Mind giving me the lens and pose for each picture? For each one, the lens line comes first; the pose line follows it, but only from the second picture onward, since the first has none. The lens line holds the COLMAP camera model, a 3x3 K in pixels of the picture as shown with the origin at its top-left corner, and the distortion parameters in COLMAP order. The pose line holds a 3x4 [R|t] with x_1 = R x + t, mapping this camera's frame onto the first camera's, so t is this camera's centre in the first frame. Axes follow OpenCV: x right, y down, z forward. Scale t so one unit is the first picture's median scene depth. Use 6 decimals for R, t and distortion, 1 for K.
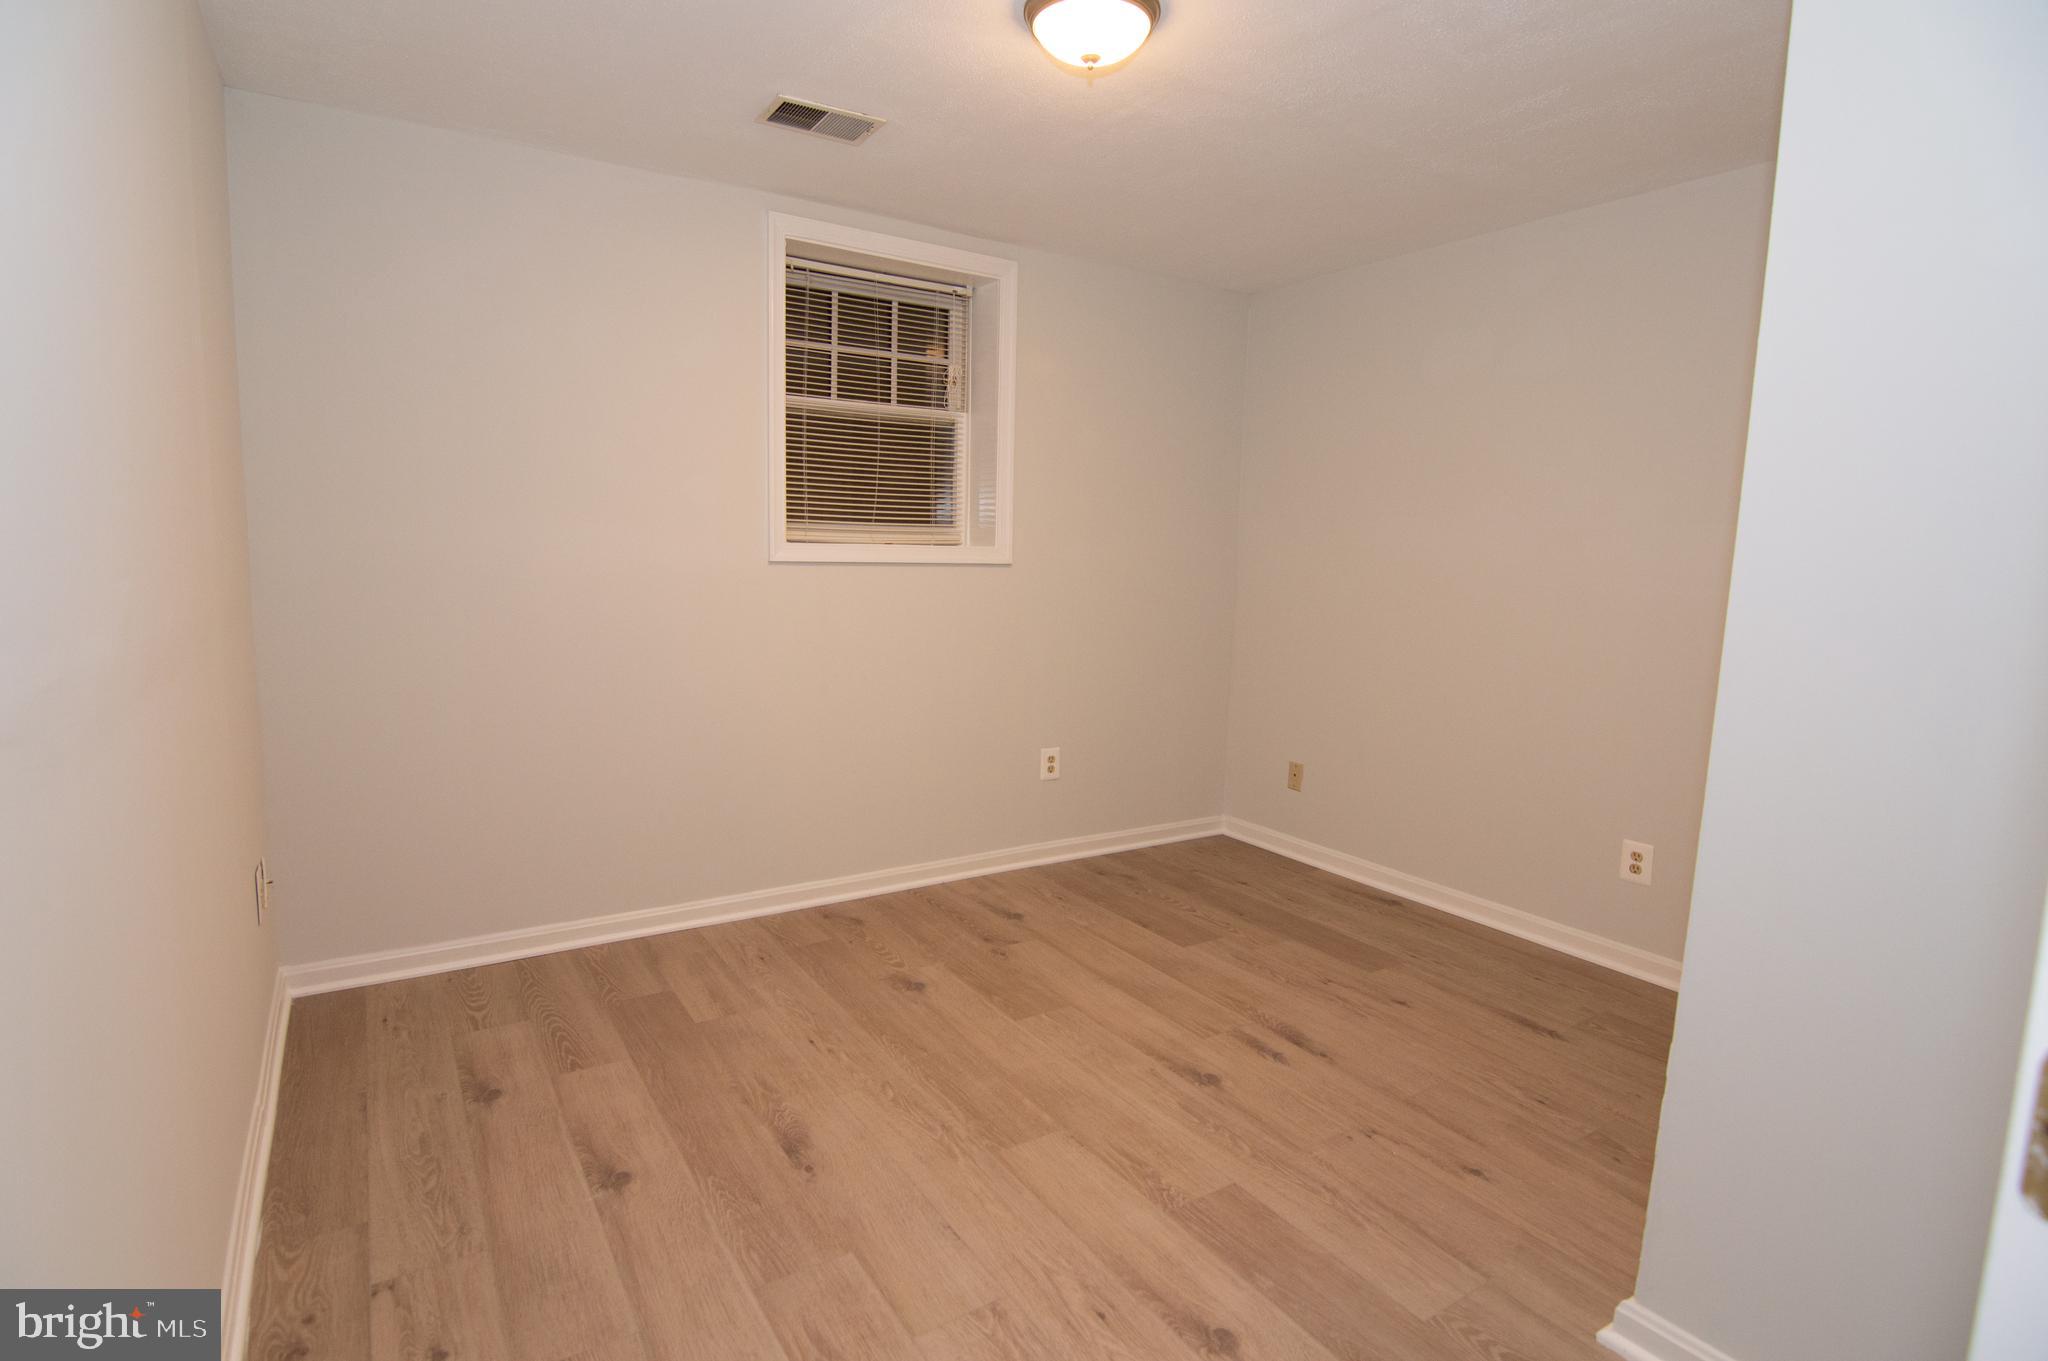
lens RADIAL K [[1015.6, 0, 1012.1], [0, 1015.6, 677.8], [0, 0, 1]] dist [-0.000027, -0.013865]
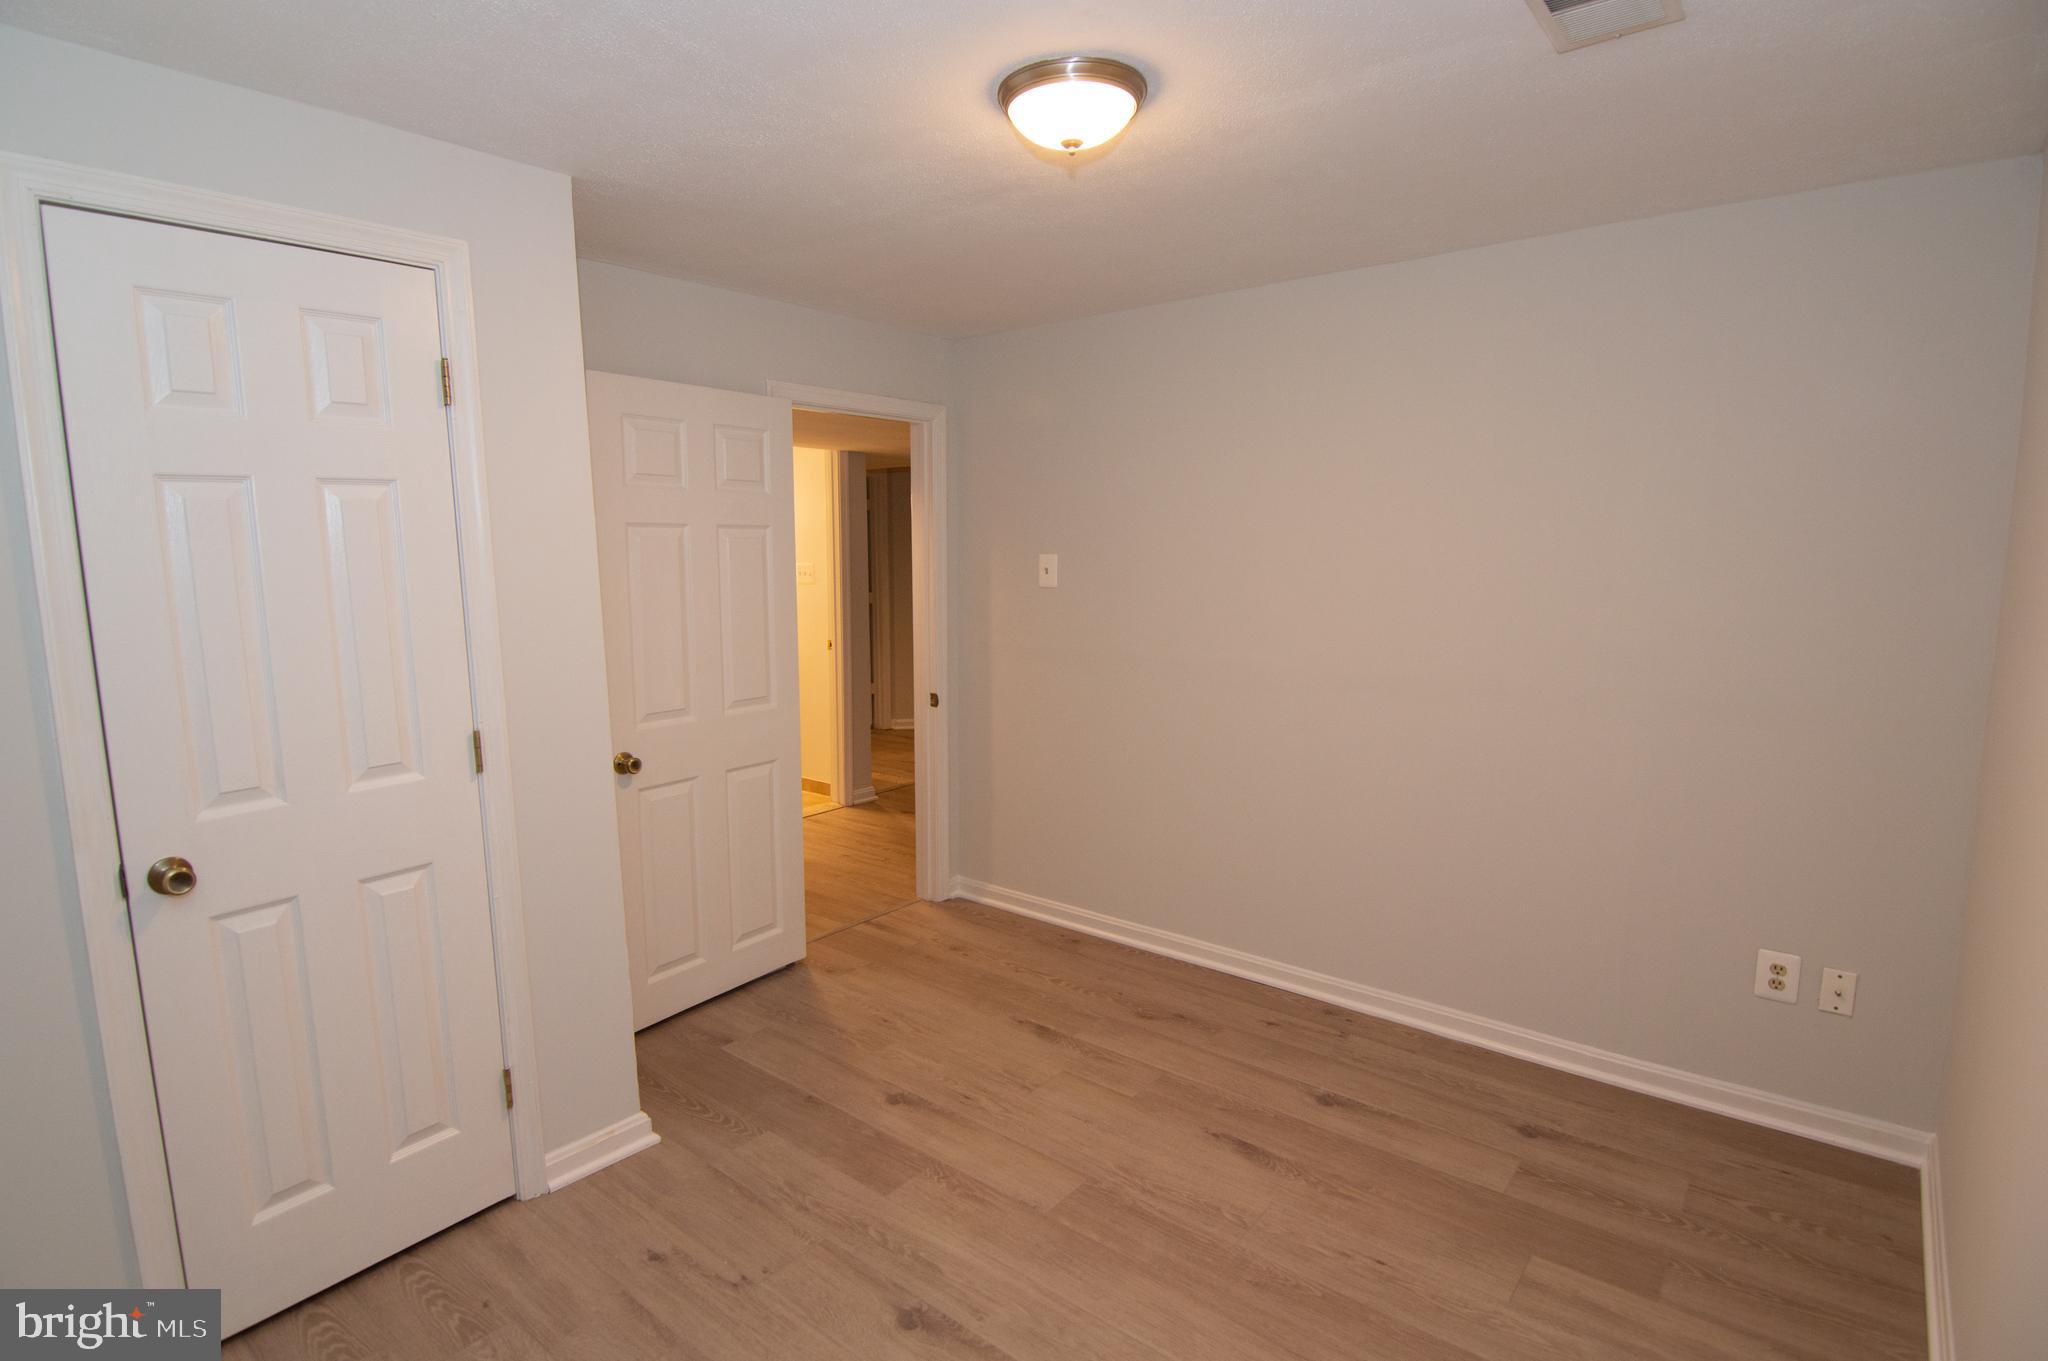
lens RADIAL K [[1015.6, 0, 1012.1], [0, 1015.6, 677.8], [0, 0, 1]] dist [-0.000027, -0.013865]
pose [[-0.951347, 0.021920, -0.307342, 0.378571], [-0.055177, 0.969223, 0.239921, -0.327379], [0.303142, 0.245206, -0.920858, 1.754334]]
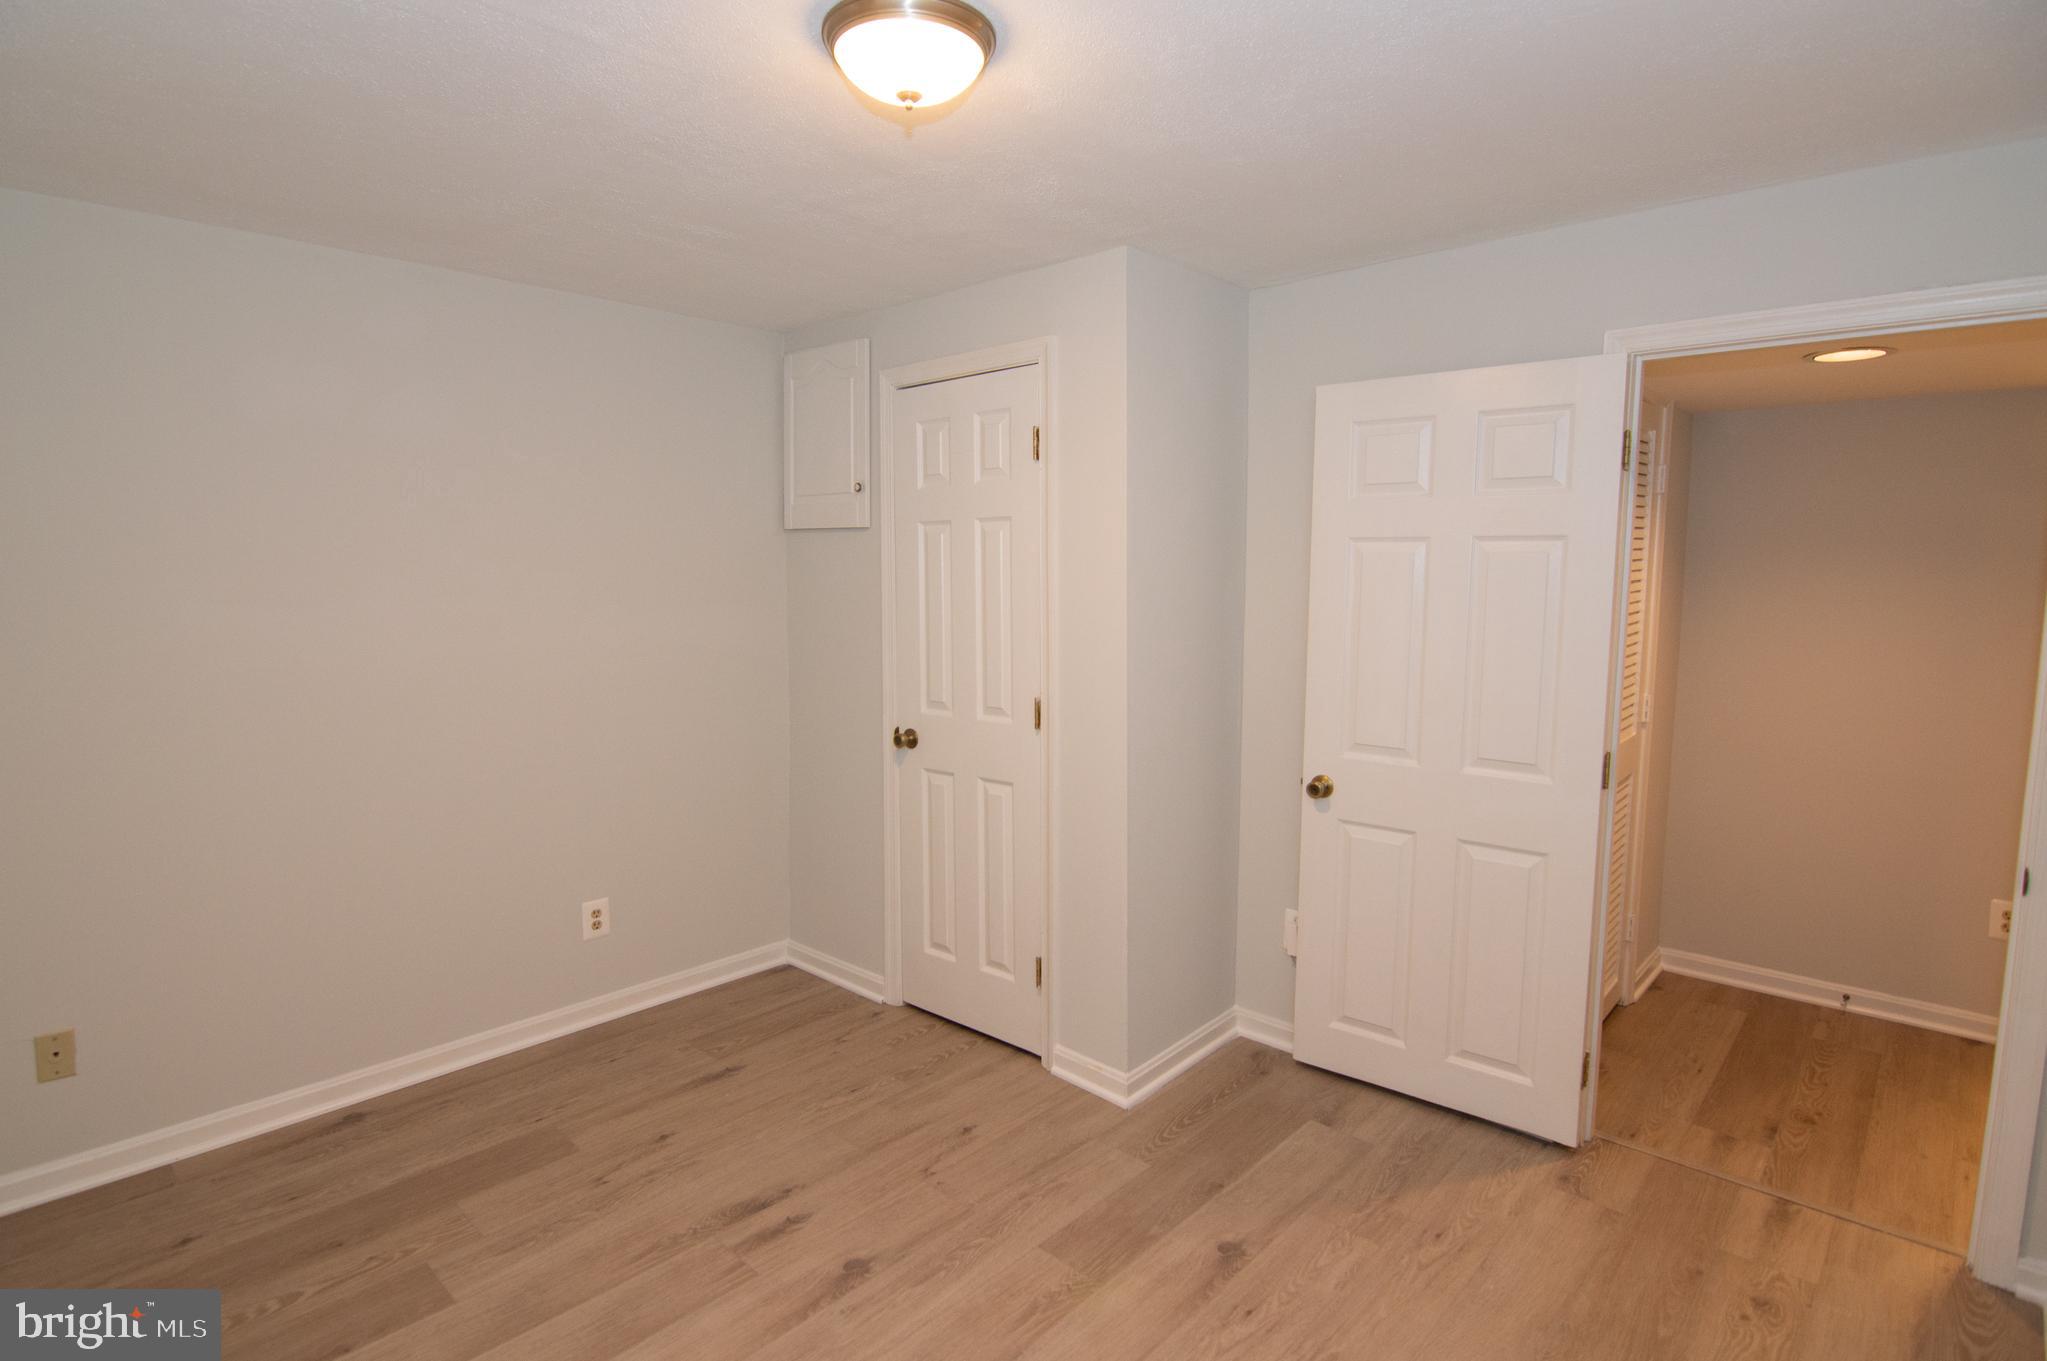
lens RADIAL K [[1040.1, 0, 1003.7], [0, 1040.1, 676.7], [0, 0, 1]] dist [-0.000623, -0.015709]
pose [[-0.242660, -0.126914, 0.961774, -0.695169], [0.114556, 0.980721, 0.158317, -0.262212], [-0.963324, 0.148594, -0.223442, 1.064011]]
